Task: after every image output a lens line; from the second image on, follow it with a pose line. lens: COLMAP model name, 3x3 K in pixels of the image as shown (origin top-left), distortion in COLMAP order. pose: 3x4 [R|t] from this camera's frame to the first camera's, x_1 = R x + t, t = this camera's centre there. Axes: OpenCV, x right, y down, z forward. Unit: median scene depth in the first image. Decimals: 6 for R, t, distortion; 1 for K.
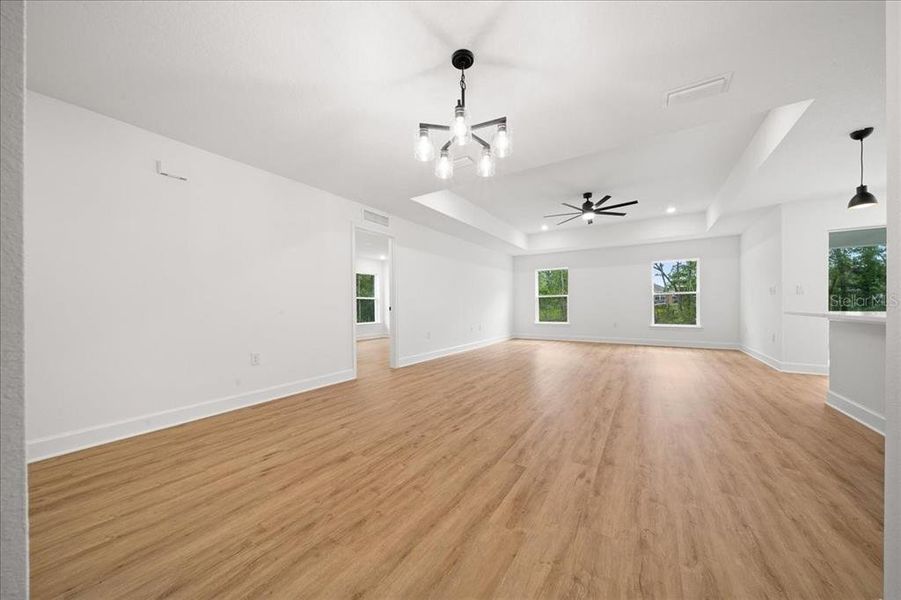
lens RADIAL K [[312.1, 0, 451.5], [0, 312.1, 302.6], [0, 0, 1]] dist [-0.007650, -0.000175]
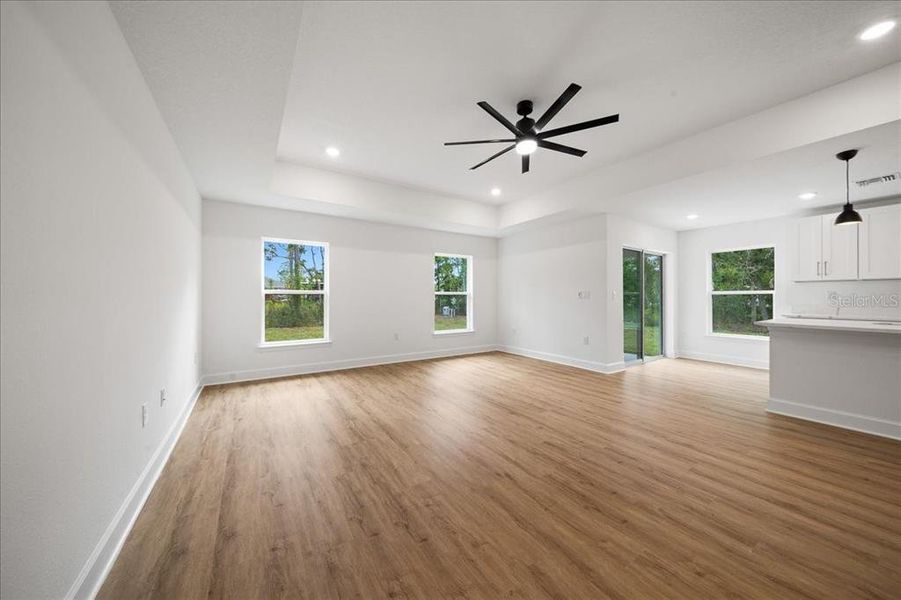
lens RADIAL K [[307.1, 0, 450.5], [0, 307.1, 300.0], [0, 0, 1]] dist [-0.004261, -0.000009]
pose [[0.414622, 0.000998, 0.909993, -0.168807], [-0.008949, 0.999956, 0.002981, -0.043174], [-0.909950, -0.009380, 0.414613, 1.777037]]
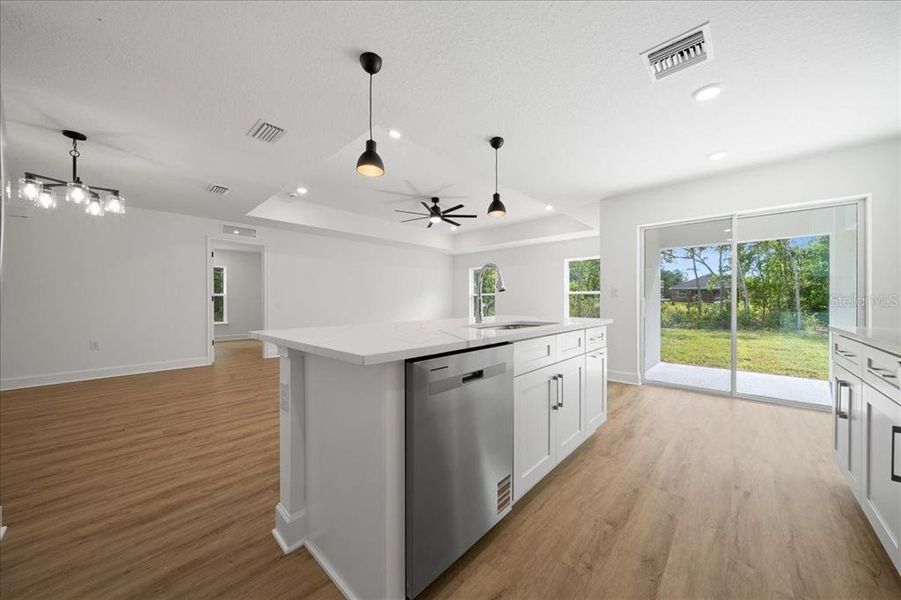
lens RADIAL K [[316.5, 0, 450.0], [0, 316.5, 296.3], [0, 0, 1]] dist [-0.002516, -0.000034]
pose [[0.982417, 0.003148, -0.186674, 1.355152], [-0.004295, 0.999974, -0.005745, -0.033618], [0.186651, 0.006446, 0.982405, -0.052835]]
